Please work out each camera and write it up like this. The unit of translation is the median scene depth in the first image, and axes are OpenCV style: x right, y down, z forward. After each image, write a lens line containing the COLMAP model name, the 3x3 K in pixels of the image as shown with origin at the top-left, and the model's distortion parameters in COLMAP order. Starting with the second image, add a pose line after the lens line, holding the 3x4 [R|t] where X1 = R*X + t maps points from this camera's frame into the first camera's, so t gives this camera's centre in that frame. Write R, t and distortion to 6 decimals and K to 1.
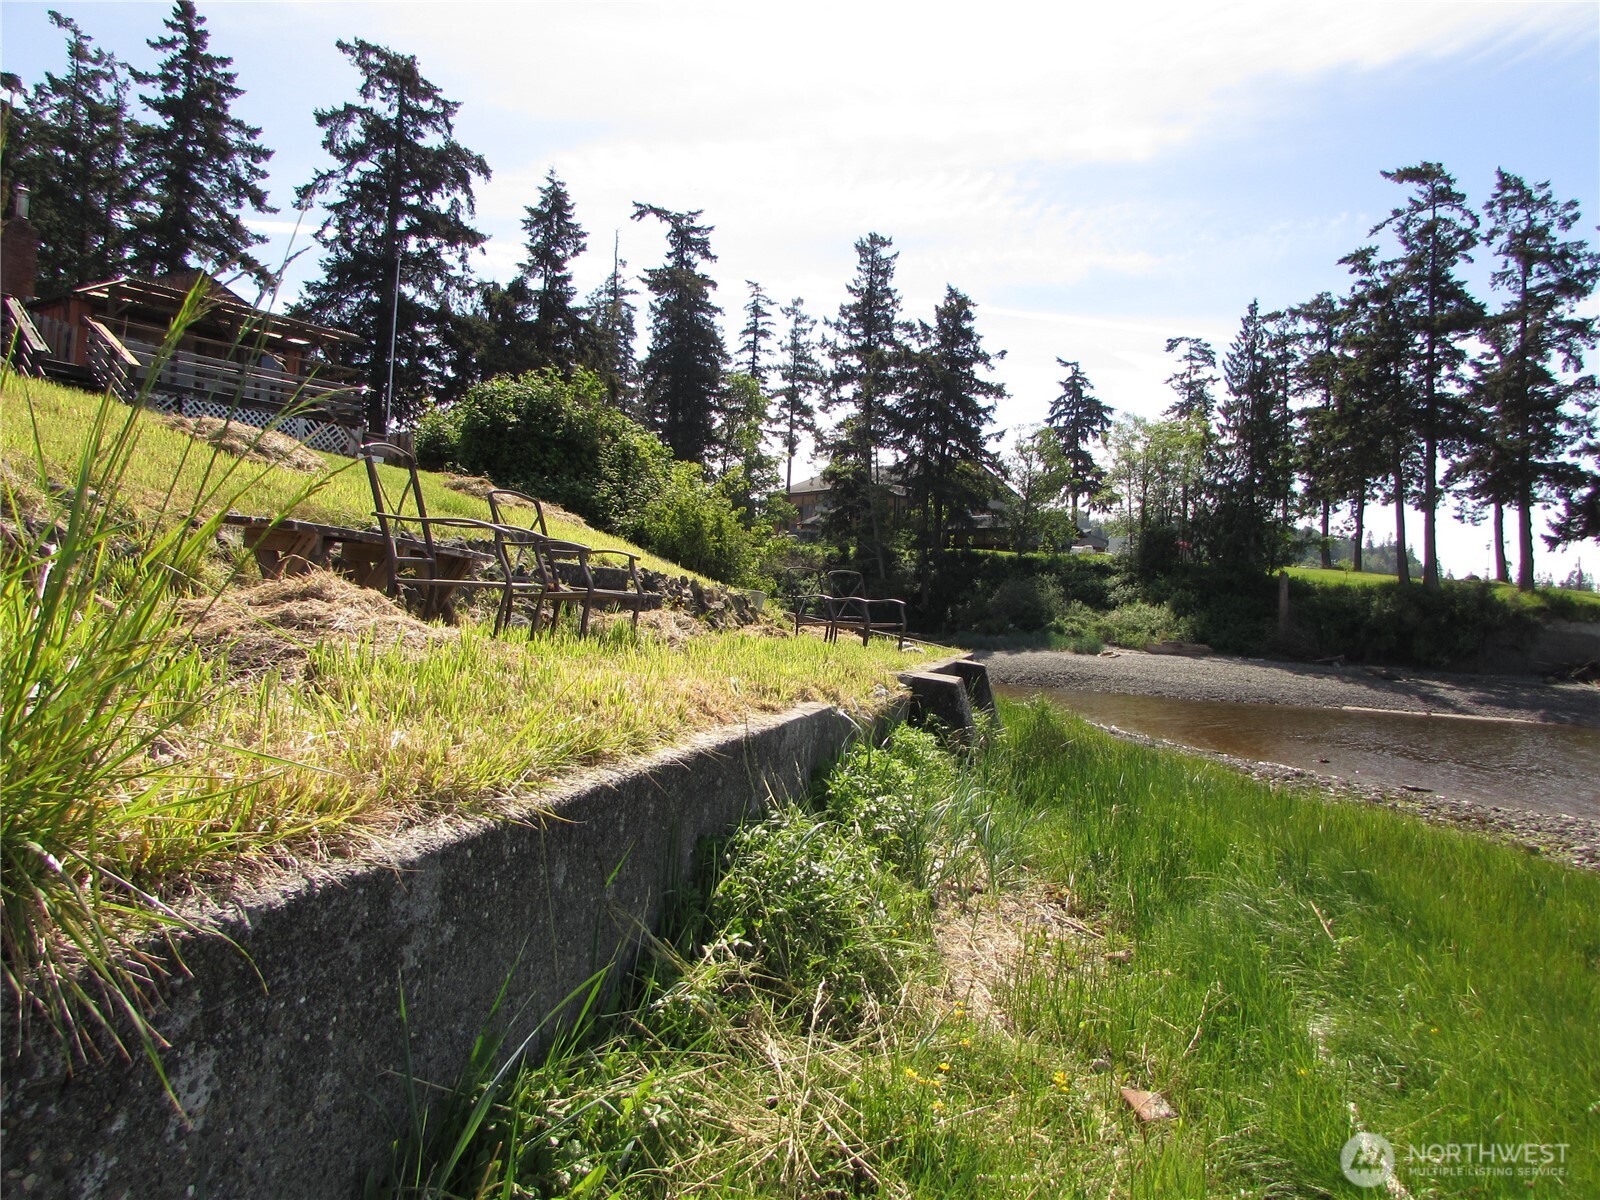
lens RADIAL K [[1117.4, 0, 807.3], [0, 1117.4, 599.2], [0, 0, 1]] dist [-0.052986, 0.024900]
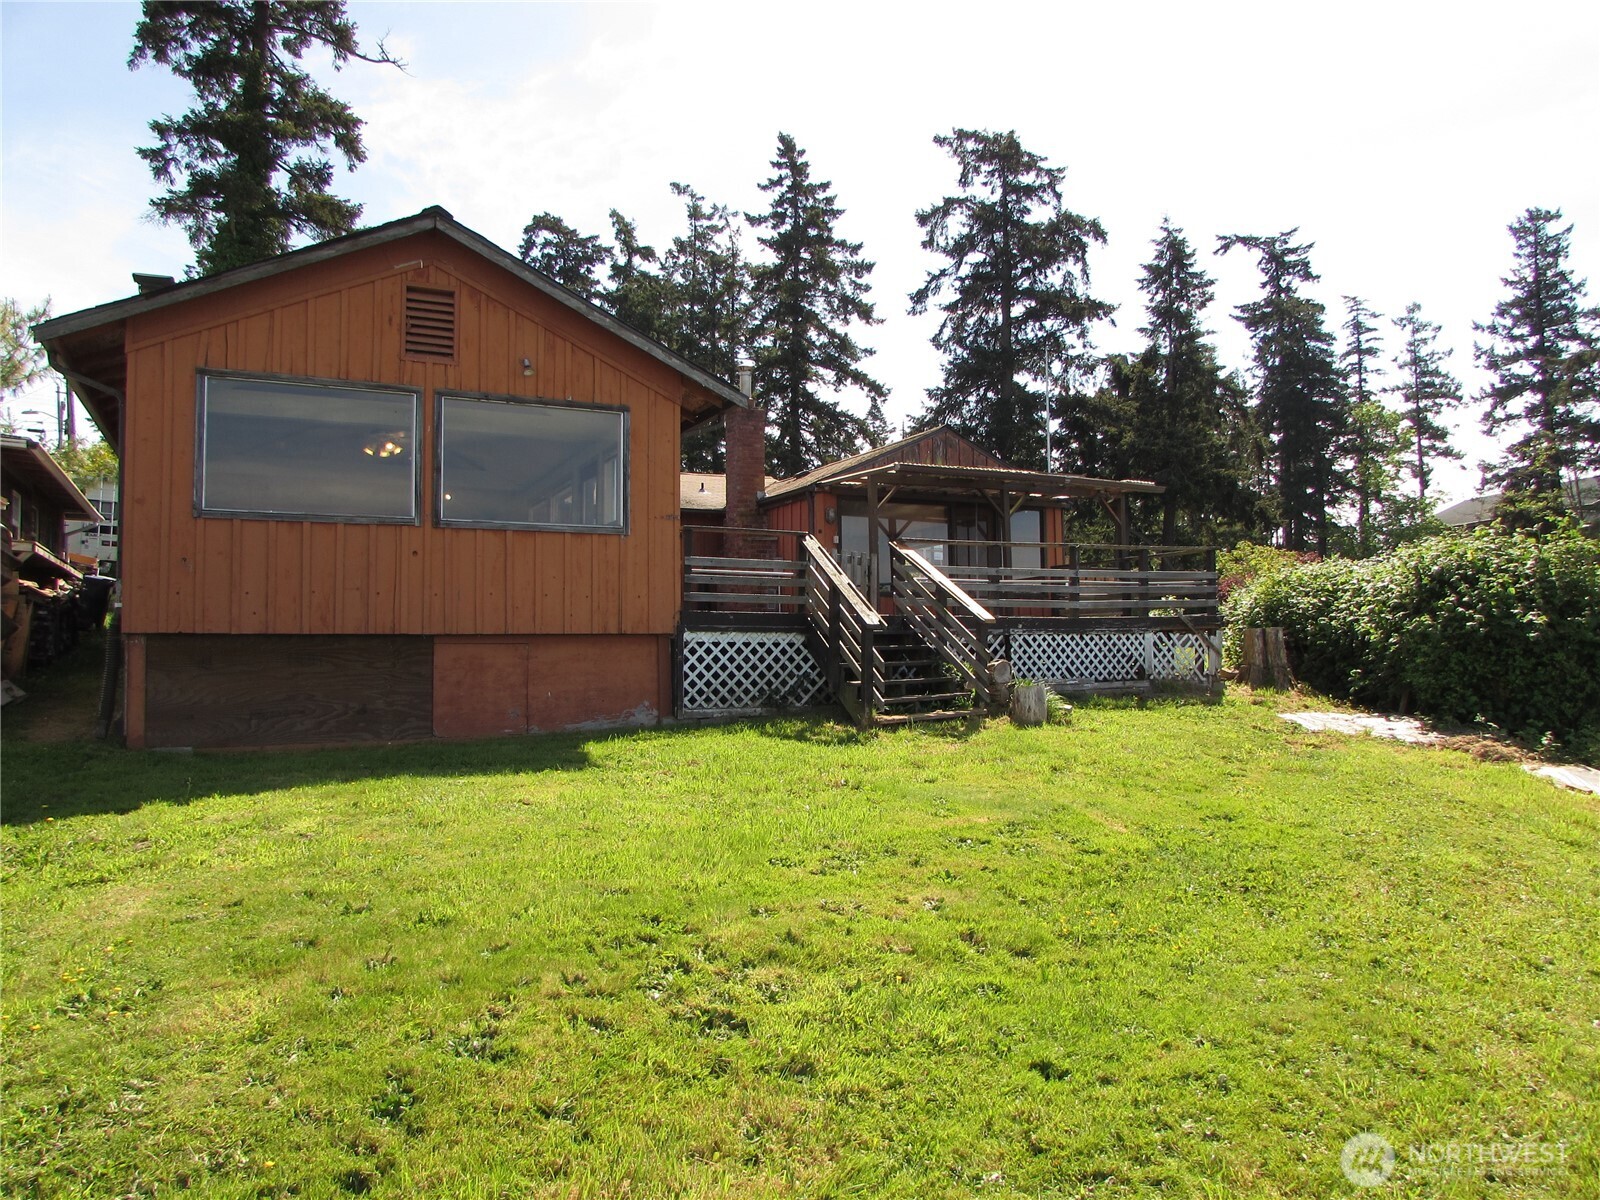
lens RADIAL K [[1117.4, 0, 805.9], [0, 1117.4, 600.1], [0, 0, 1]] dist [-0.052986, 0.024900]
pose [[0.881269, -0.082759, -0.465312, -0.088770], [0.061535, 0.996261, -0.060650, -0.042547], [0.468592, 0.024816, 0.883066, 0.082032]]
